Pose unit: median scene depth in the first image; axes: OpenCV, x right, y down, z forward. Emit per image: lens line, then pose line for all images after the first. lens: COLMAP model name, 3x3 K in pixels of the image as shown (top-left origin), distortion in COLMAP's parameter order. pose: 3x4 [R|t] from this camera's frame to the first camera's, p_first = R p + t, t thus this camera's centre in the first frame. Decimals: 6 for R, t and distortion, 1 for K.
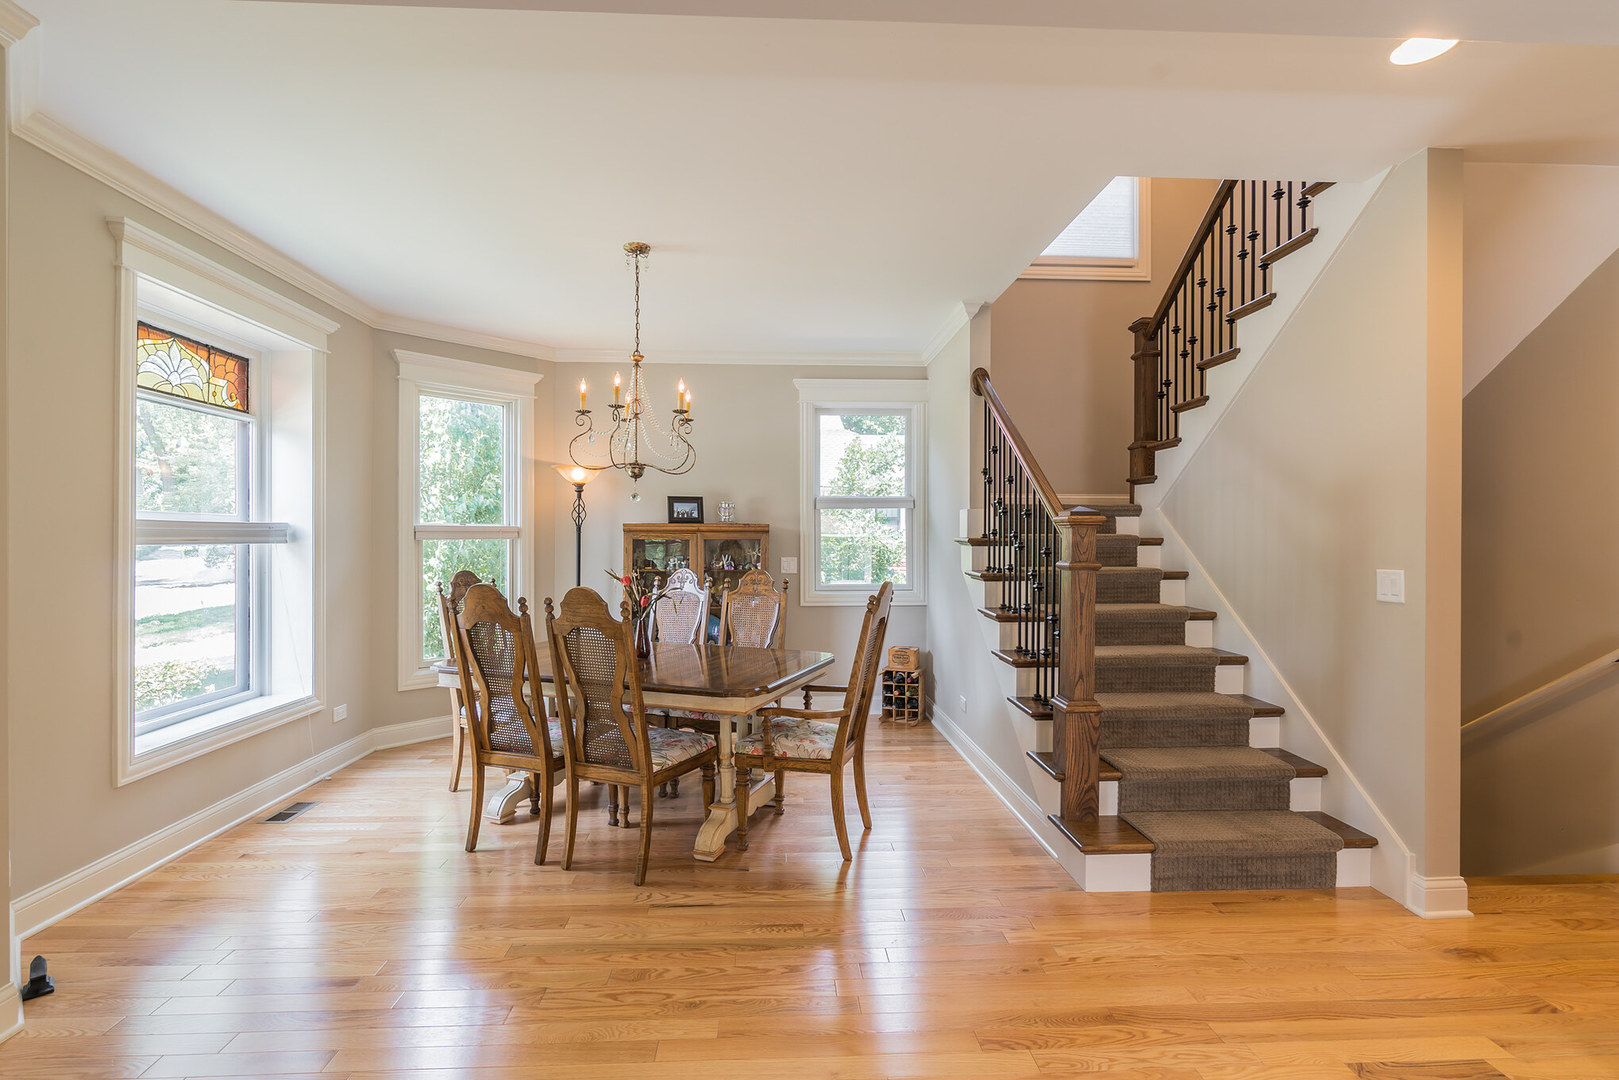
lens RADIAL K [[727.0, 0, 810.9], [0, 727.0, 544.7], [0, 0, 1]] dist [-0.016151, 0.007857]
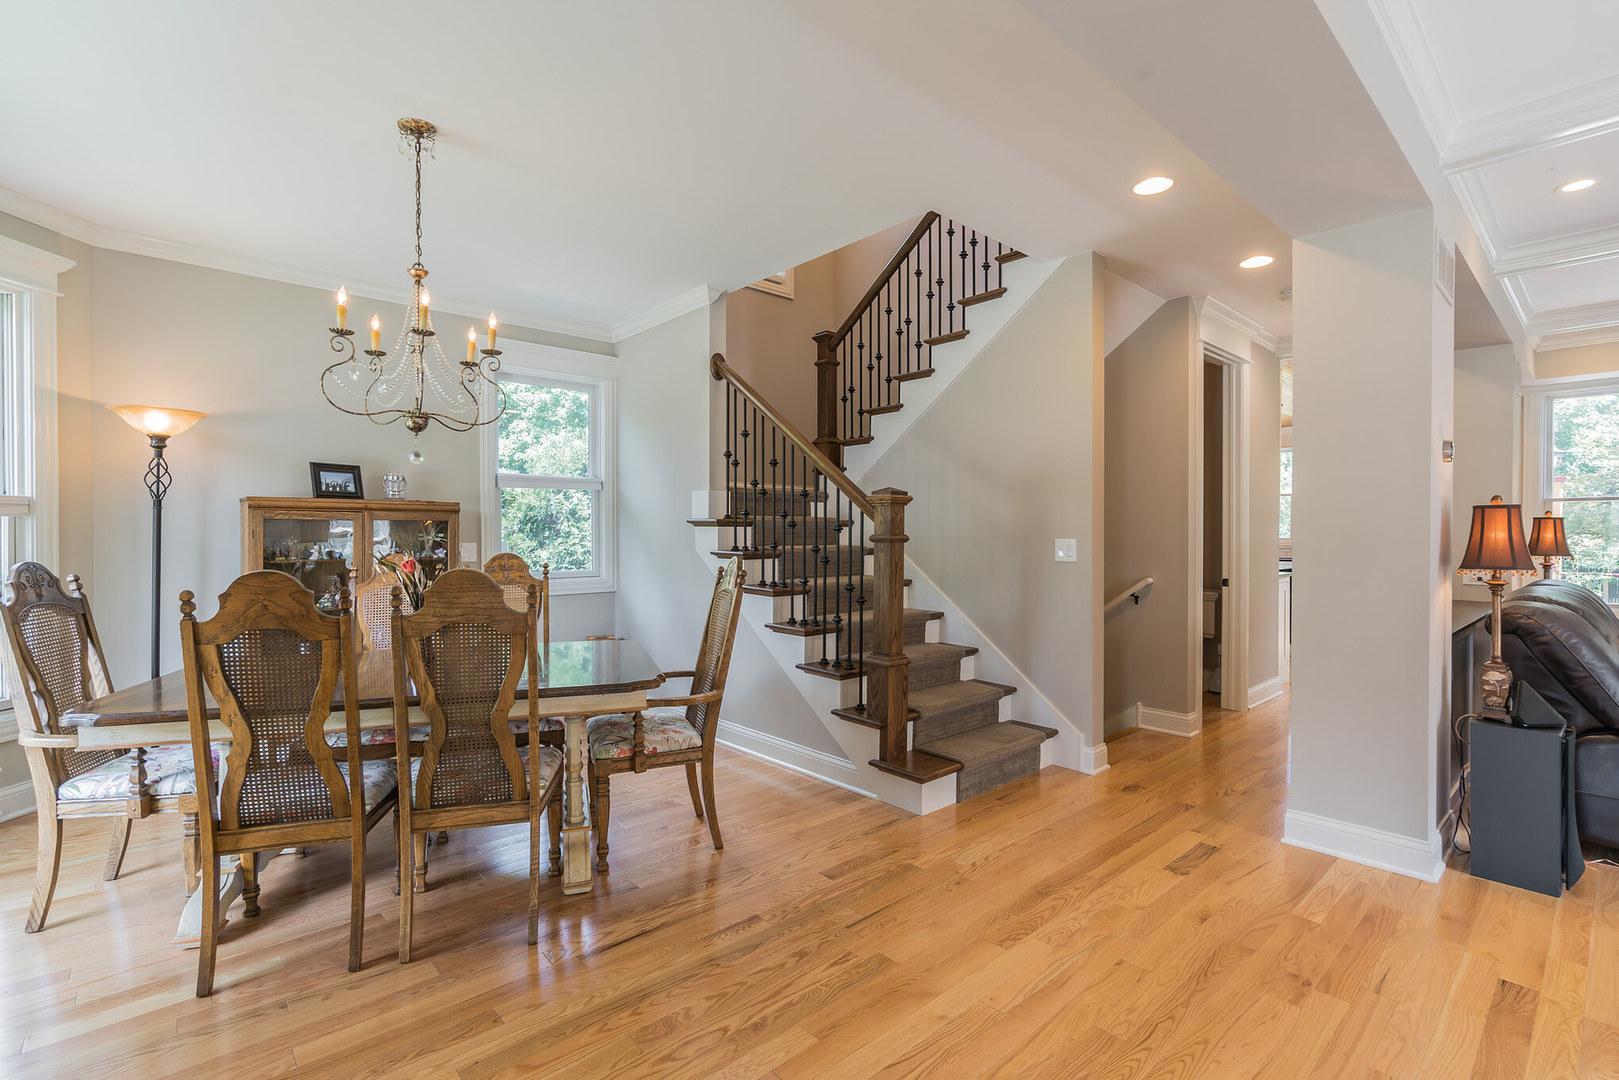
lens RADIAL K [[726.0, 0, 778.6], [0, 726.0, 542.8], [0, 0, 1]] dist [-0.004288, -0.000140]
pose [[0.790066, -0.009257, 0.612952, -0.410853], [0.007226, 0.999957, 0.005788, 0.023552], [-0.612979, -0.000143, 0.790099, 0.169529]]
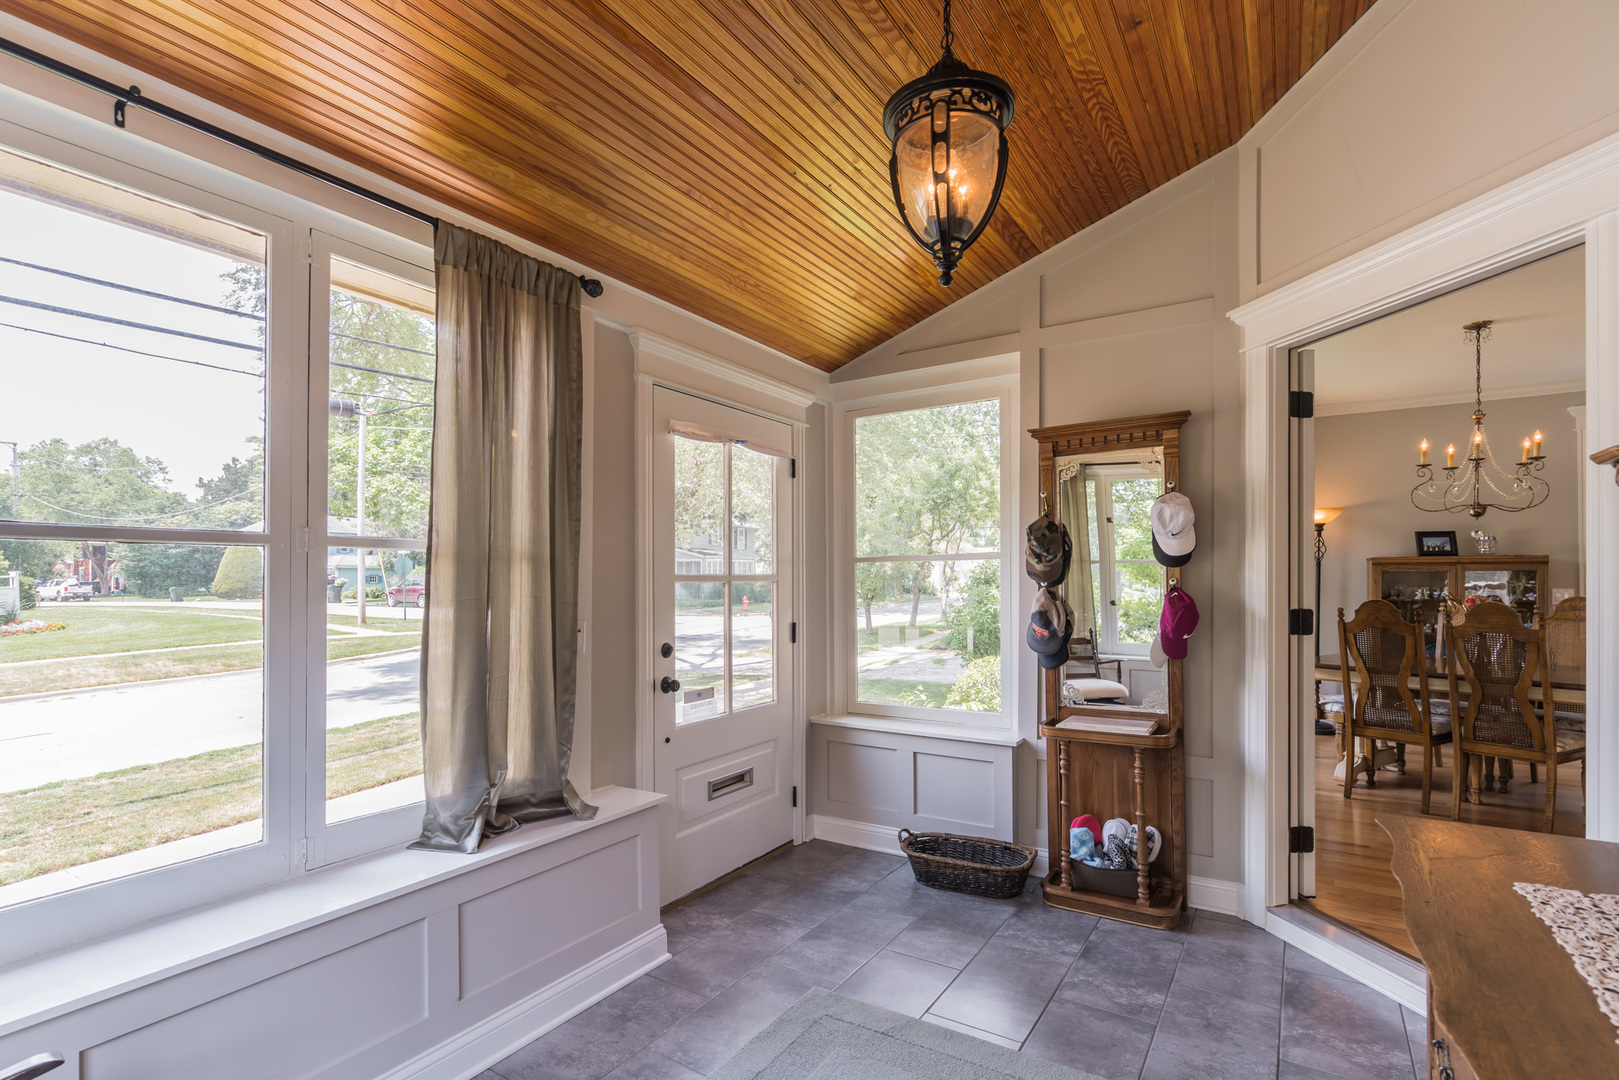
lens RADIAL K [[760.0, 0, 815.0], [0, 760.0, 576.8], [0, 0, 1]] dist [0.001155, 0.000165]
pose [[0.818923, -0.006489, -0.573866, -0.419211], [-0.002161, 0.999894, -0.014389, 0.028503], [0.573899, 0.013024, 0.818823, -0.661219]]
